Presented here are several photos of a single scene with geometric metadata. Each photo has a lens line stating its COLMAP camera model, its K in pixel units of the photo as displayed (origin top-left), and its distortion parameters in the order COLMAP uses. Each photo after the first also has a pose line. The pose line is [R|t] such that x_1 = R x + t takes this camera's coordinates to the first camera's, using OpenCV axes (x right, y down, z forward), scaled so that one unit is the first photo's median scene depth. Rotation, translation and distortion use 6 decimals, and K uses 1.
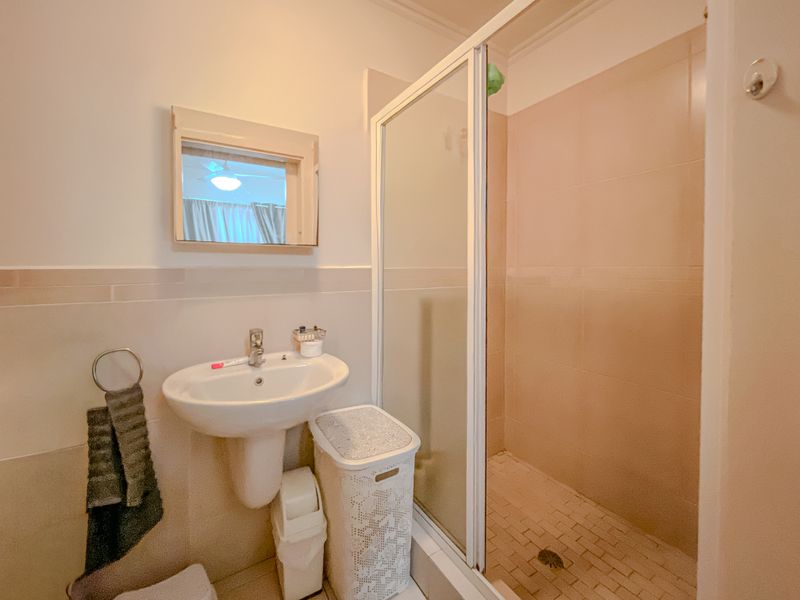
lens RADIAL K [[326.3, 0, 397.9], [0, 326.3, 271.2], [0, 0, 1]] dist [-0.000212, 0.000094]
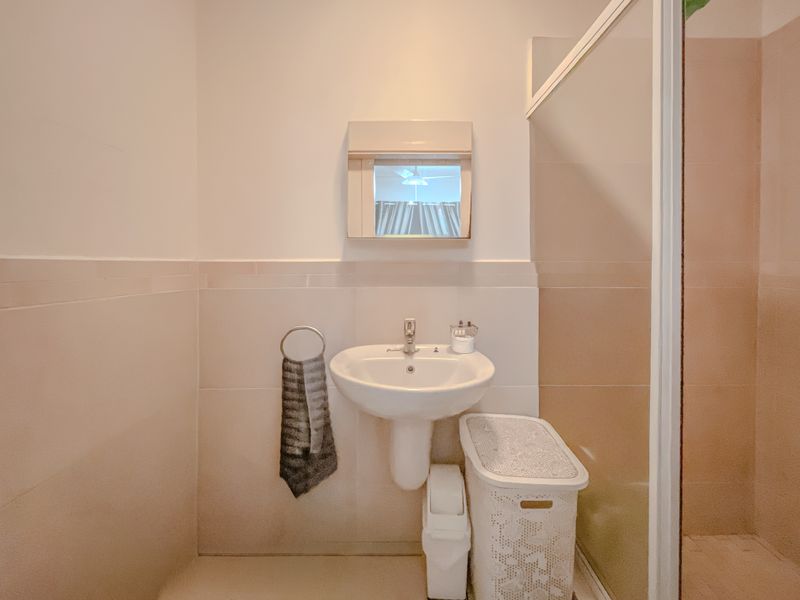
lens RADIAL K [[331.4, 0, 402.3], [0, 331.4, 263.7], [0, 0, 1]] dist [0.000141, 0.000377]
pose [[0.860703, 0.004704, -0.509086, 0.091433], [-0.009518, 0.999931, -0.006852, 0.005850], [0.509019, 0.010744, 0.860688, 0.064807]]
